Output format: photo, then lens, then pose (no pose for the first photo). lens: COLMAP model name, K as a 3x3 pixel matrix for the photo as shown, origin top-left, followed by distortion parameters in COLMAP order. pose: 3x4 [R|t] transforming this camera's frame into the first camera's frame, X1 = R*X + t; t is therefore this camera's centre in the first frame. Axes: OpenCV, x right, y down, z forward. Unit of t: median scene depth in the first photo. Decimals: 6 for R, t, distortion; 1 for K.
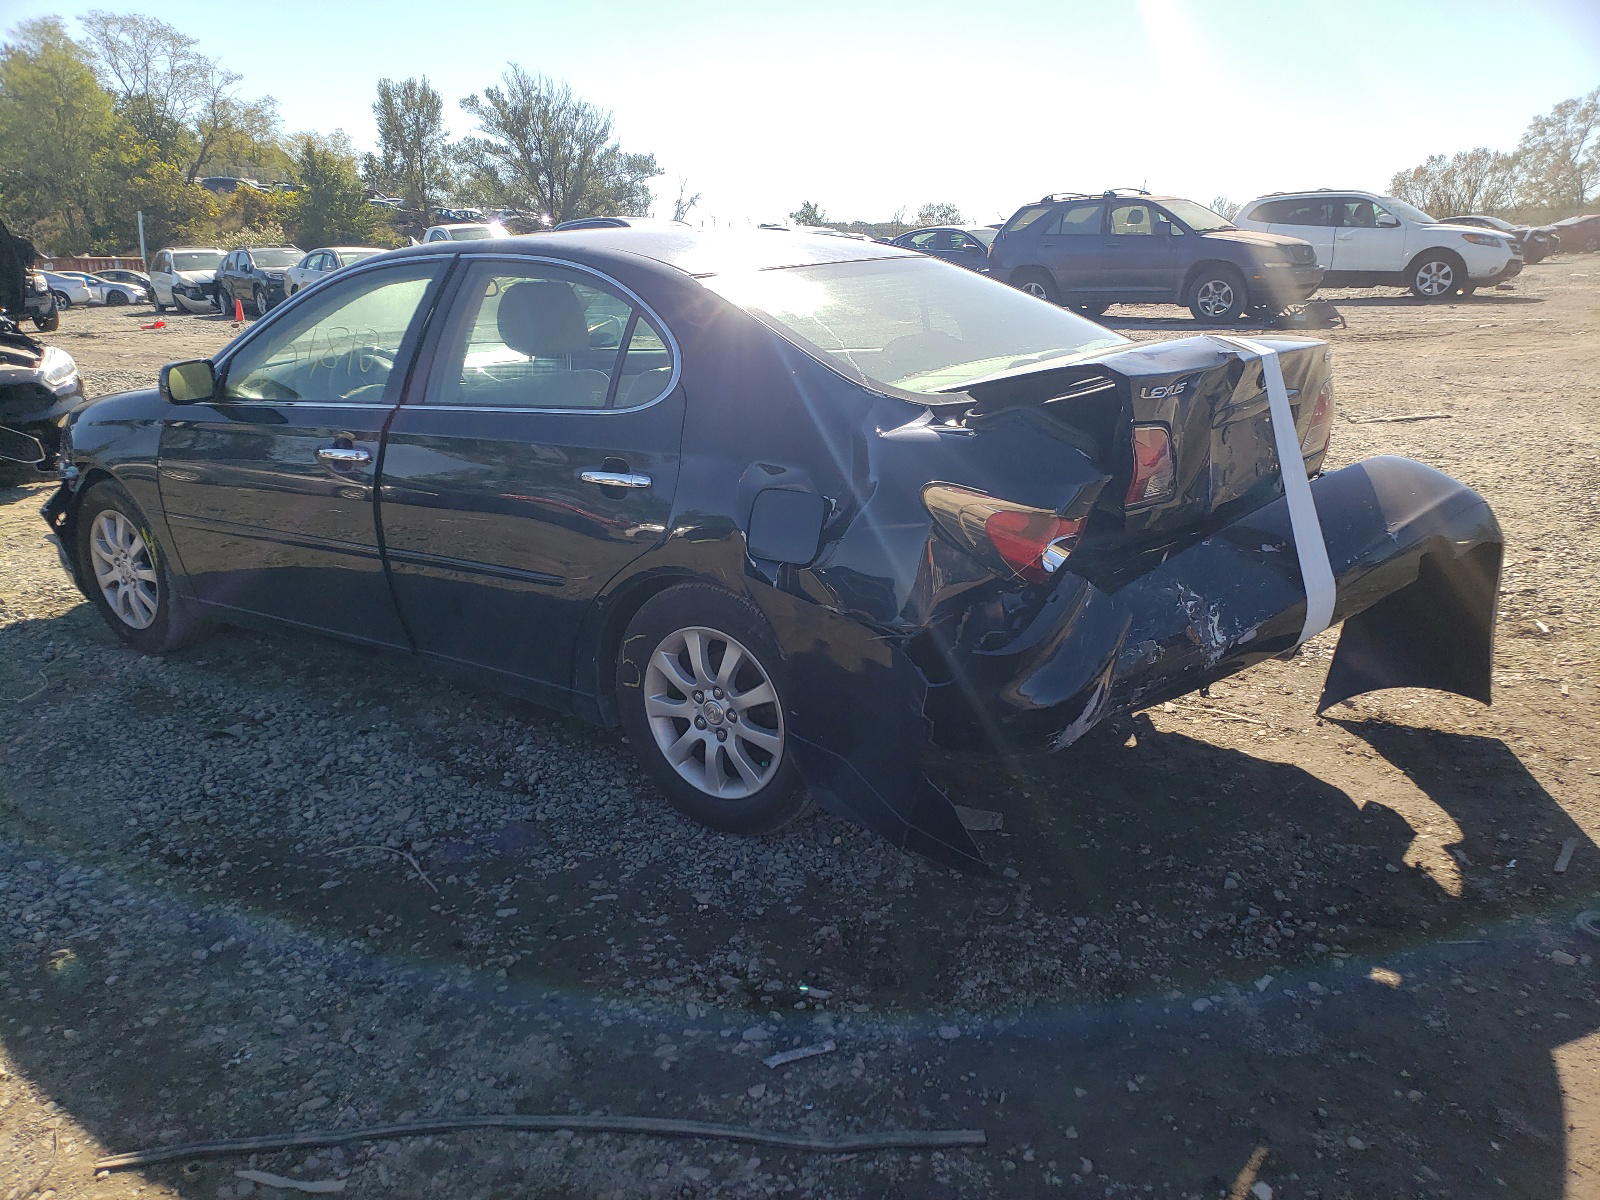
lens RADIAL K [[1200.6, 0, 800.0], [0, 1200.6, 600.0], [0, 0, 1]] dist [0.001754, 0.000645]
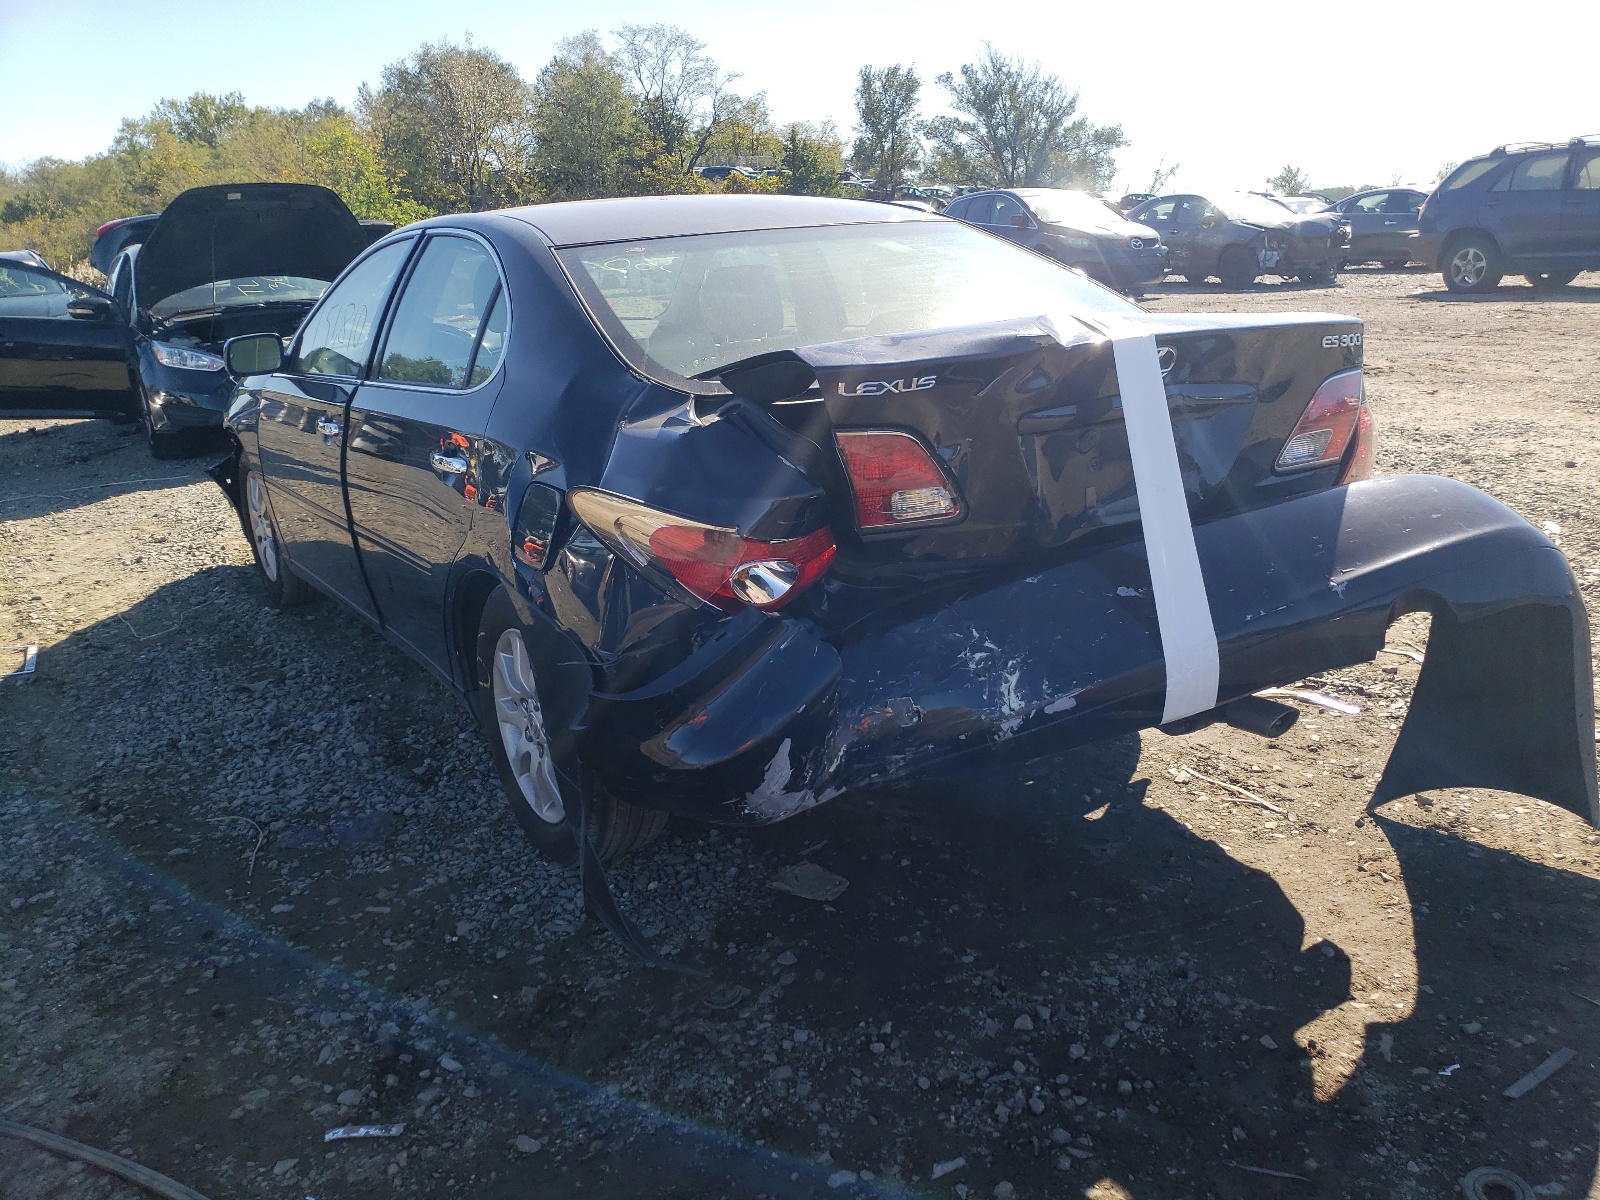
lens RADIAL K [[1228.4, 0, 800.2], [0, 1228.4, 547.6], [0, 0, 1]] dist [0.009460, -0.006563]
pose [[0.943428, 0.064945, -0.325154, 0.462817], [-0.072917, 0.997261, -0.012378, -0.047968], [0.323460, 0.035387, 0.945580, 0.197042]]
